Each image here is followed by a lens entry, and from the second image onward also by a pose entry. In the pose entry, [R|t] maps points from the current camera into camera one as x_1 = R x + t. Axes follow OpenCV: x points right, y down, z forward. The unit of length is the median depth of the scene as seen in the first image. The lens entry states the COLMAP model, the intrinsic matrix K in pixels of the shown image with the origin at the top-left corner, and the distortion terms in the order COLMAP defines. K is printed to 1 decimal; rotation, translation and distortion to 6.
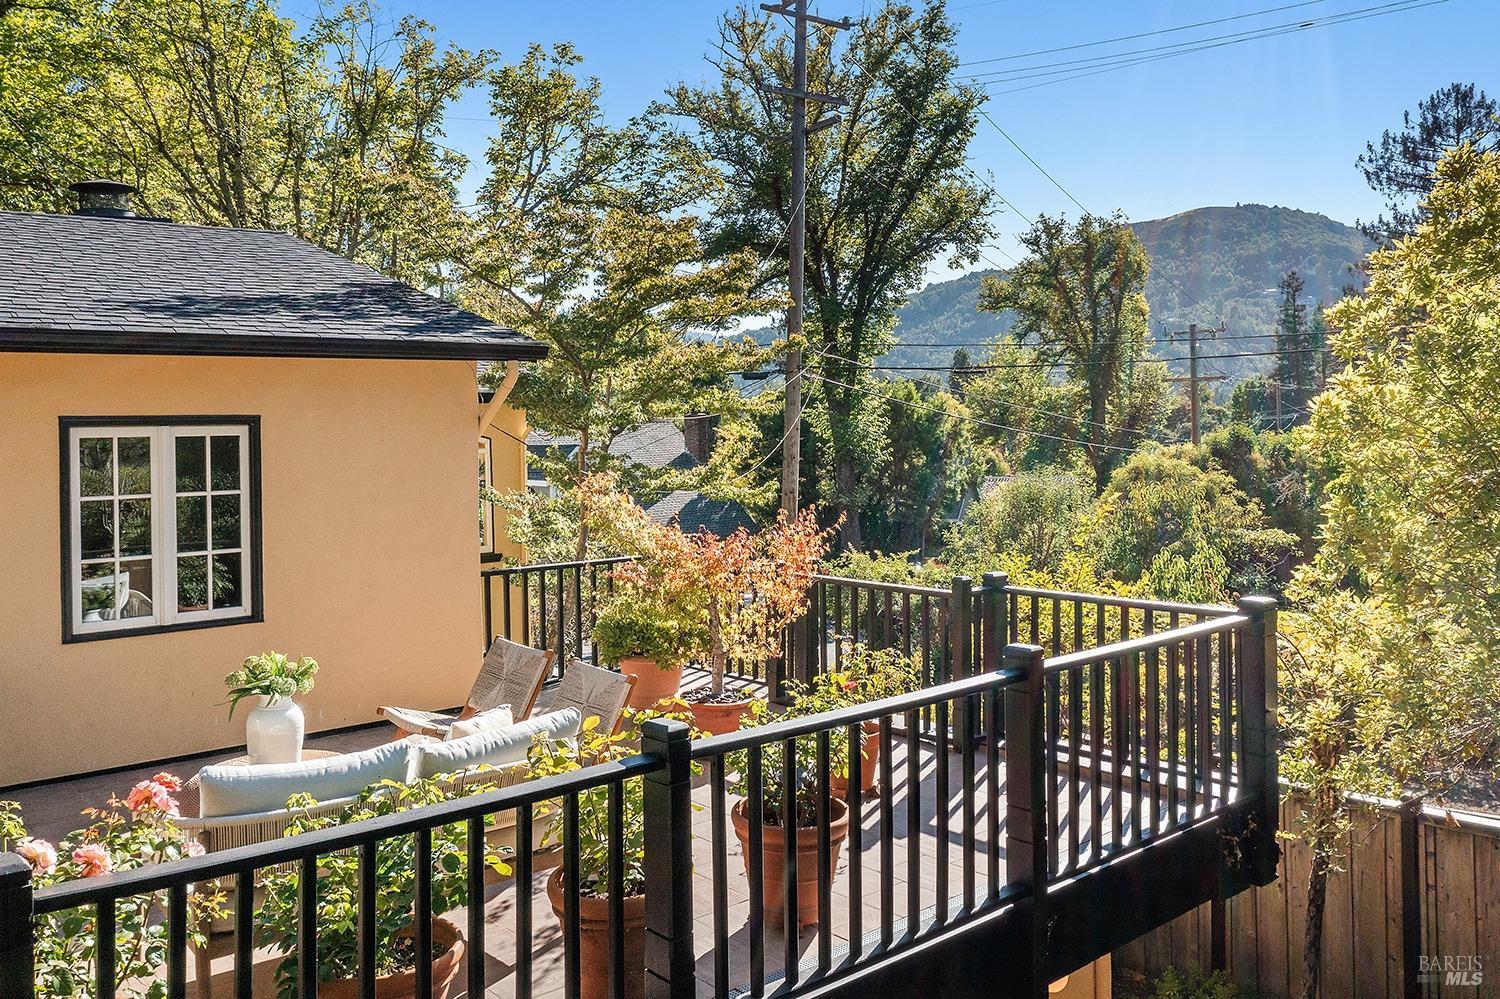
lens RADIAL K [[1189.0, 0, 746.1], [0, 1189.0, 491.1], [0, 0, 1]] dist [-0.000277, -0.004540]
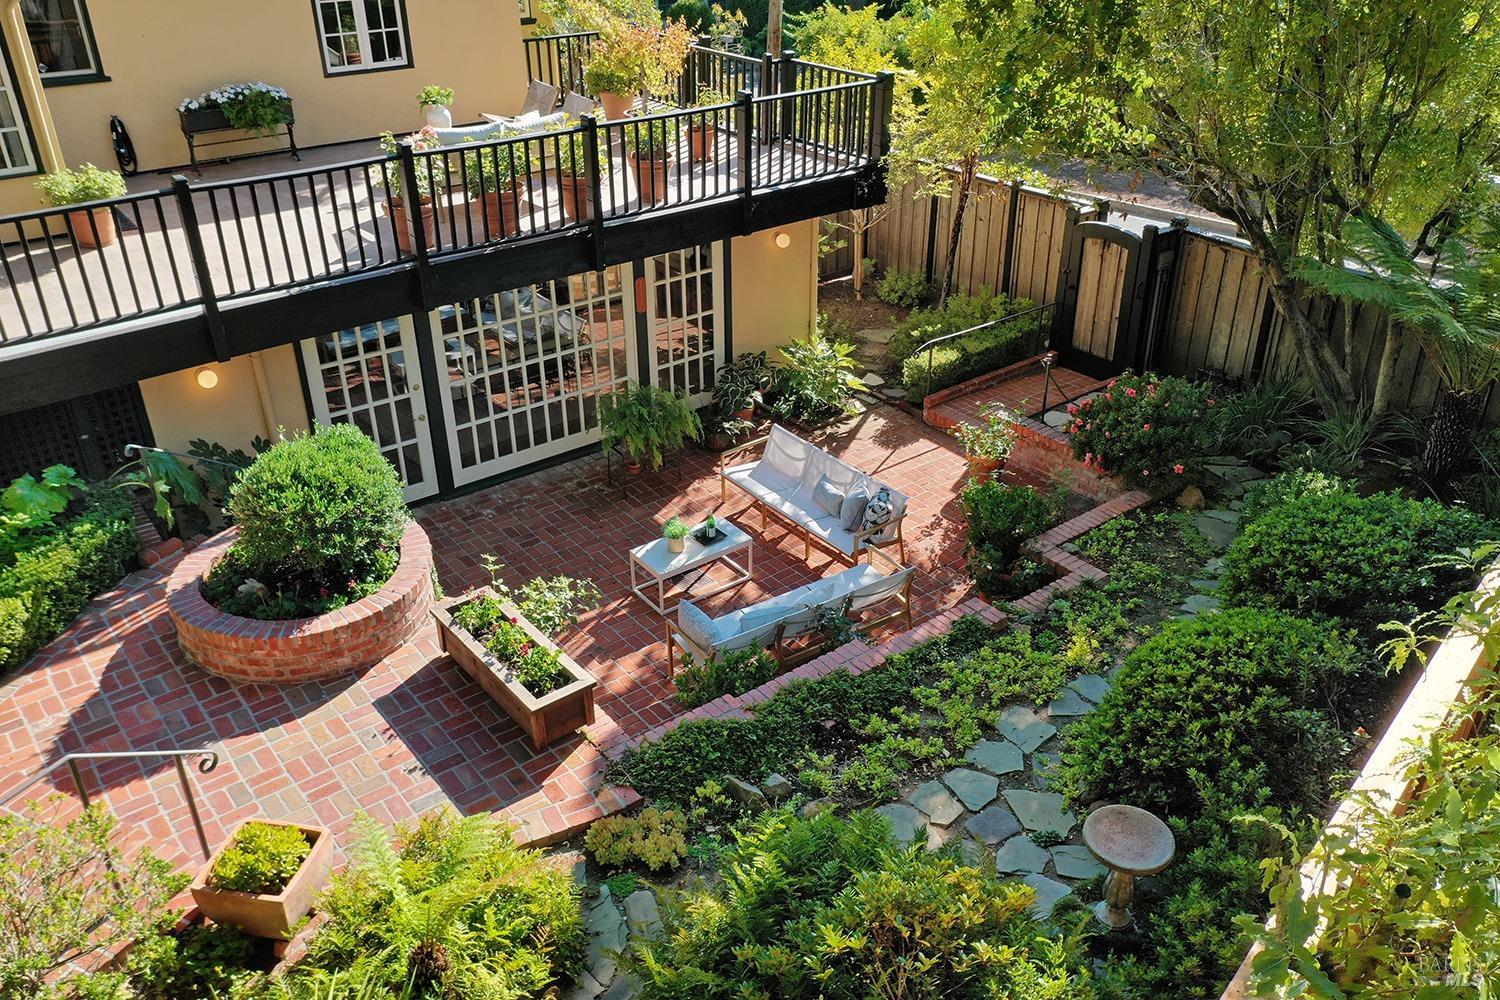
lens RADIAL K [[1189.0, 0, 765.0], [0, 1189.0, 491.4], [0, 0, 1]] dist [-0.000277, -0.004540]
pose [[0.999164, 0.034317, -0.022201, 0.285888], [-0.020899, 0.895760, 0.444046, -0.175206], [0.035125, -0.443211, 0.895729, -1.245363]]
